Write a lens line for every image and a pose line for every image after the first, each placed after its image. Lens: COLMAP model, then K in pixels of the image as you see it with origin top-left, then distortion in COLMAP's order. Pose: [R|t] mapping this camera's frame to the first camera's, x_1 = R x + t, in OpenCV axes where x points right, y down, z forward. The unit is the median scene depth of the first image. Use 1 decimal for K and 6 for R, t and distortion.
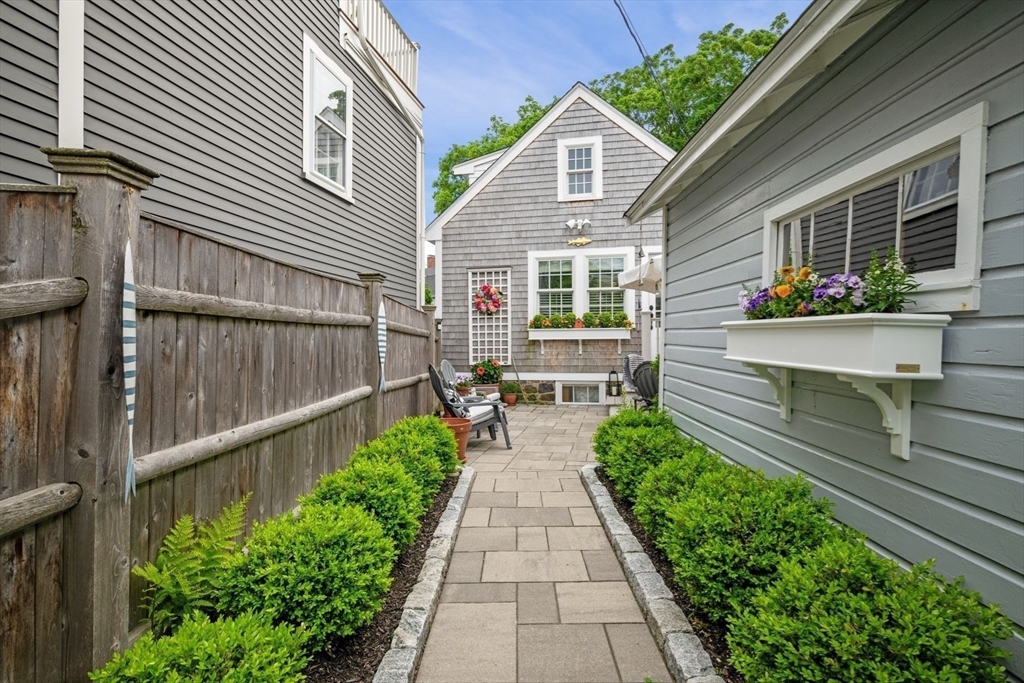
lens RADIAL K [[501.6, 0, 512.0], [0, 501.6, 341.5], [0, 0, 1]] dist [0.000793, 0.000088]
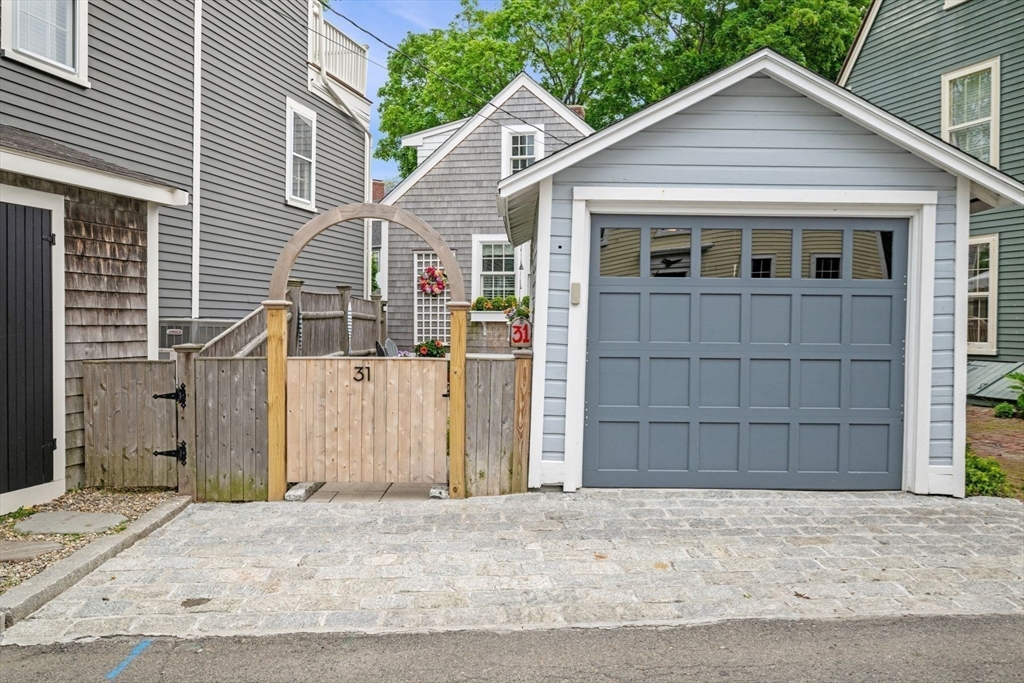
lens RADIAL K [[891.2, 0, 512.0], [0, 891.2, 341.5], [0, 0, 1]] dist [-0.004133, 0.000920]
pose [[0.999915, 0.012207, -0.004577, 0.124745], [-0.012066, 0.999489, 0.029603, -0.017212], [0.004936, -0.029546, 0.999551, -0.824962]]
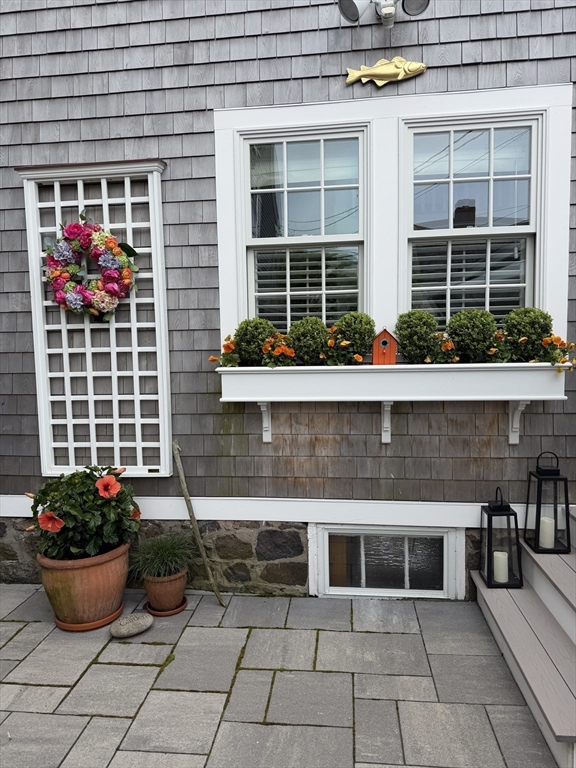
lens RADIAL K [[539.6, 0, 288.0], [0, 539.6, 384.0], [0, 0, 1]] dist [0.097722, -0.158144]
pose [[0.995750, -0.019532, 0.090000, 0.043674], [0.012337, 0.996733, 0.079813, -0.039813], [-0.091265, -0.078364, 0.992739, 0.656517]]
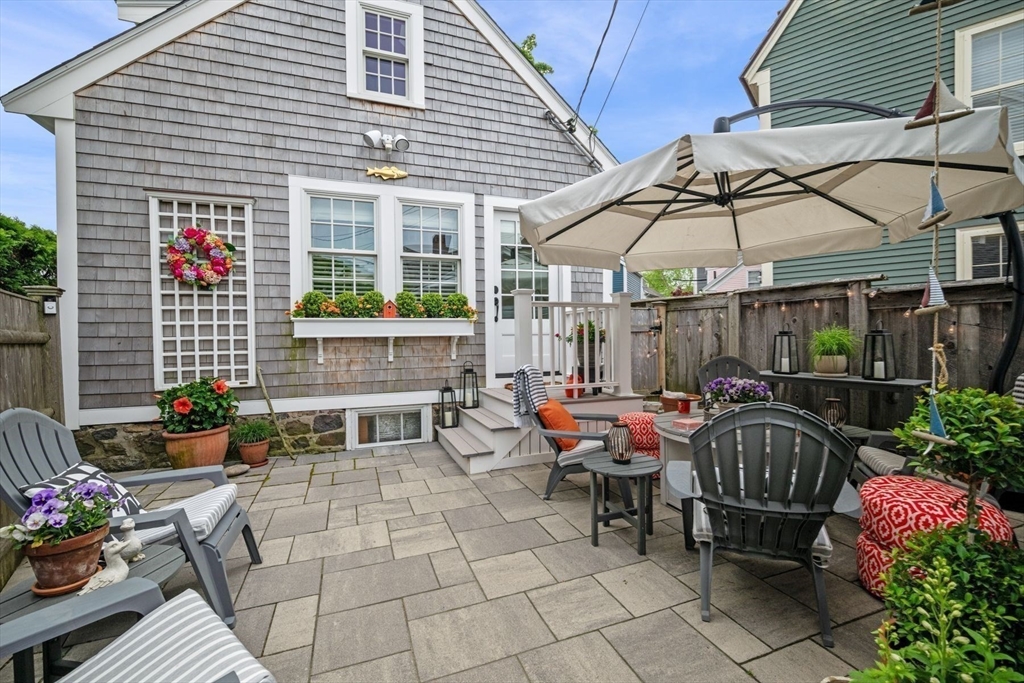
lens RADIAL K [[434.9, 0, 512.0], [0, 434.9, 341.5], [0, 0, 1]] dist [0.000920, -0.000183]
pose [[0.846821, -0.011287, 0.531757, -0.016387], [0.005746, 0.999911, 0.012073, -0.004021], [-0.531846, -0.007169, 0.846811, 0.474844]]
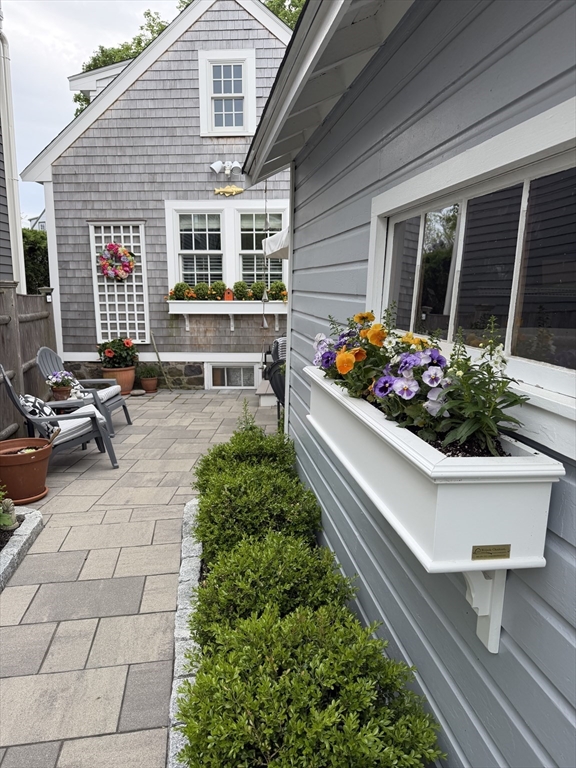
lens RADIAL K [[539.6, 0, 288.0], [0, 539.6, 384.0], [0, 0, 1]] dist [0.097722, -0.158144]
pose [[0.986236, -0.024665, 0.163491, 0.076170], [-0.003085, 0.985893, 0.167346, -0.038922], [-0.165312, -0.165547, 0.972248, 0.076291]]
